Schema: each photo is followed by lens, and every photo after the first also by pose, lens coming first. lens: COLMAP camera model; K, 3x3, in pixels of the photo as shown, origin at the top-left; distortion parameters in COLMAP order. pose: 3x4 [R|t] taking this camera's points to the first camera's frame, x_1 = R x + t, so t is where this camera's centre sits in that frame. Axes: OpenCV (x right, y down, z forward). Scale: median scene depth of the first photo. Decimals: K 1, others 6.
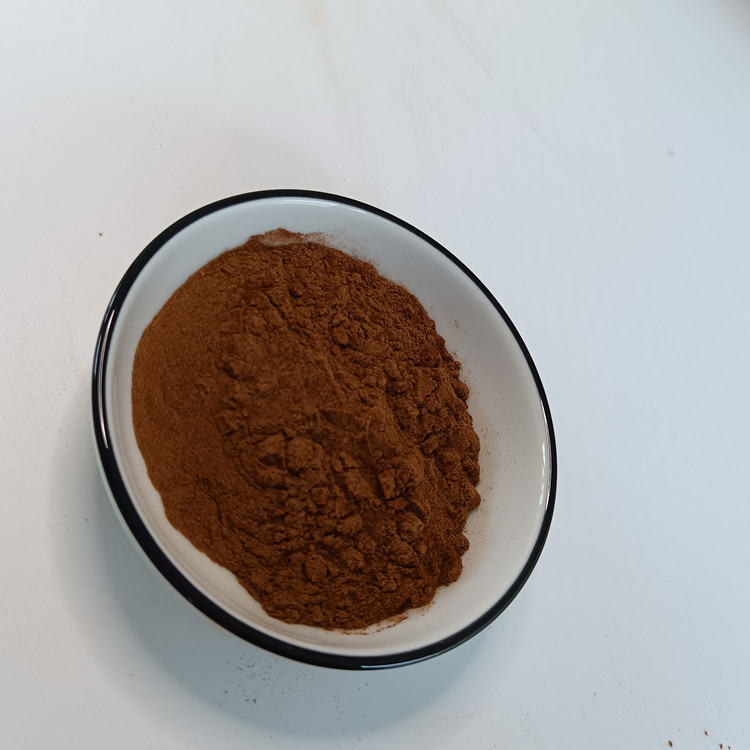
lens RADIAL K [[840.7, 0, 377.2], [0, 840.7, 374.4], [0, 0, 1]] dist [0.059069, -0.395680]
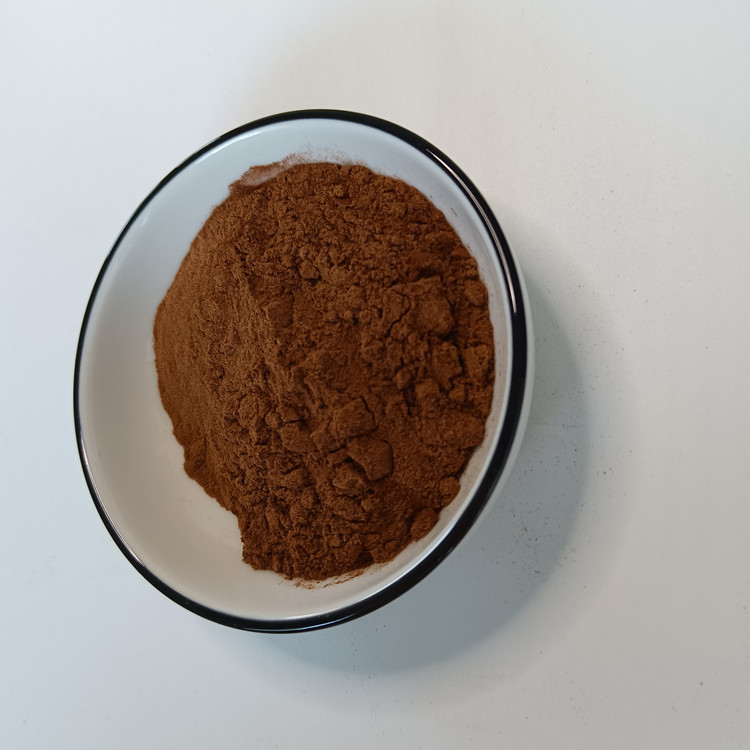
lens RADIAL K [[840.7, 0, 377.2], [0, 840.7, 374.4], [0, 0, 1]] dist [0.059069, -0.395680]
pose [[0.602151, -0.031768, -0.797750, 0.798040], [0.251132, 0.956025, 0.151486, -0.062286], [0.757857, -0.291558, 0.583649, 0.523677]]
